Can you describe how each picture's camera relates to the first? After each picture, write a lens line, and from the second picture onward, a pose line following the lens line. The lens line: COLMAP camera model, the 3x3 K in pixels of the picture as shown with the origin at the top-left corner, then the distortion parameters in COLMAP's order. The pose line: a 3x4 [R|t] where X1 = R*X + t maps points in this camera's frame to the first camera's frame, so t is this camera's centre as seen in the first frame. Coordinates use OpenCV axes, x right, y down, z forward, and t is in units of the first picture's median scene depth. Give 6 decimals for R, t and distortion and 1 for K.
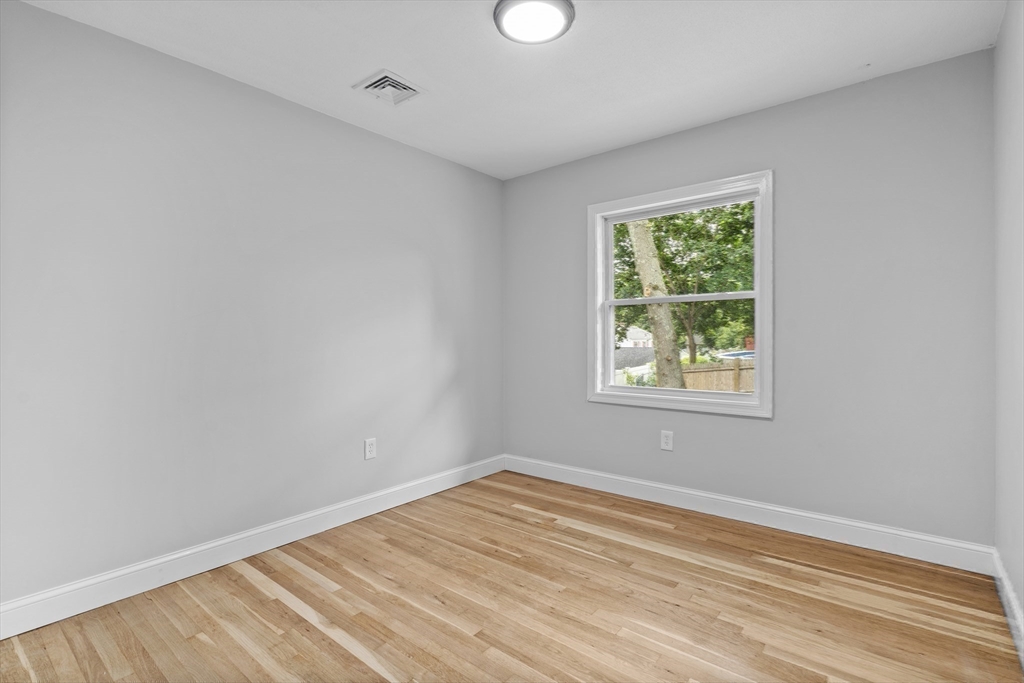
lens RADIAL K [[478.2, 0, 512.0], [0, 478.2, 341.5], [0, 0, 1]] dist [0.000138, -0.000407]
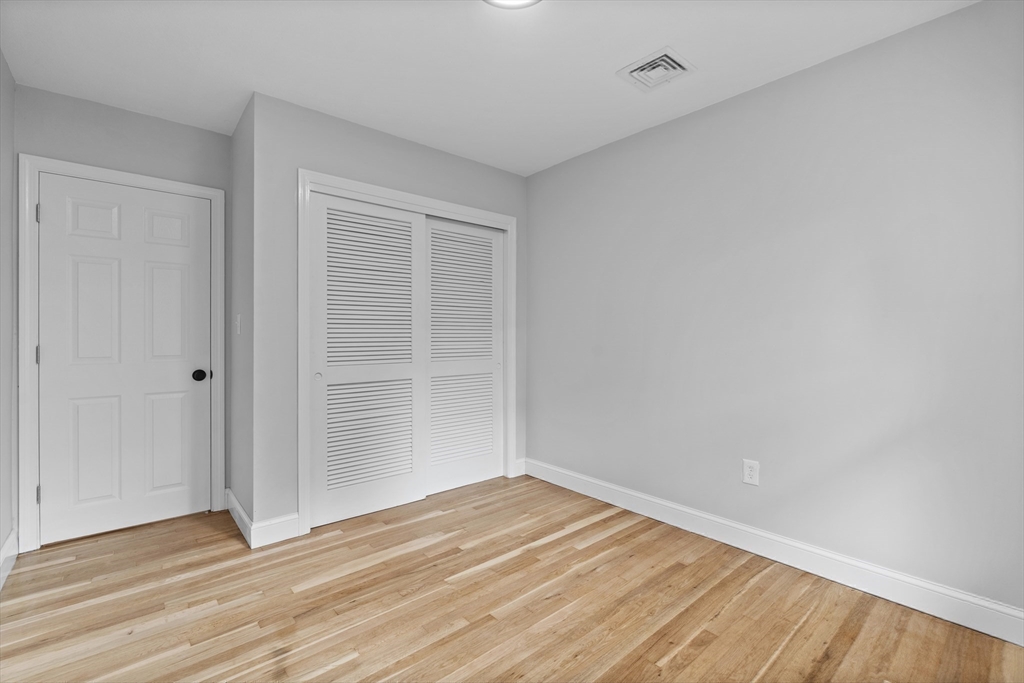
lens RADIAL K [[447.9, 0, 514.9], [0, 447.9, 341.9], [0, 0, 1]] dist [-0.002977, 0.000370]
pose [[-0.164575, 0.016861, -0.986220, 0.667475], [-0.012315, 0.999741, 0.019147, -0.014989], [0.986288, 0.015297, -0.164325, 0.902046]]
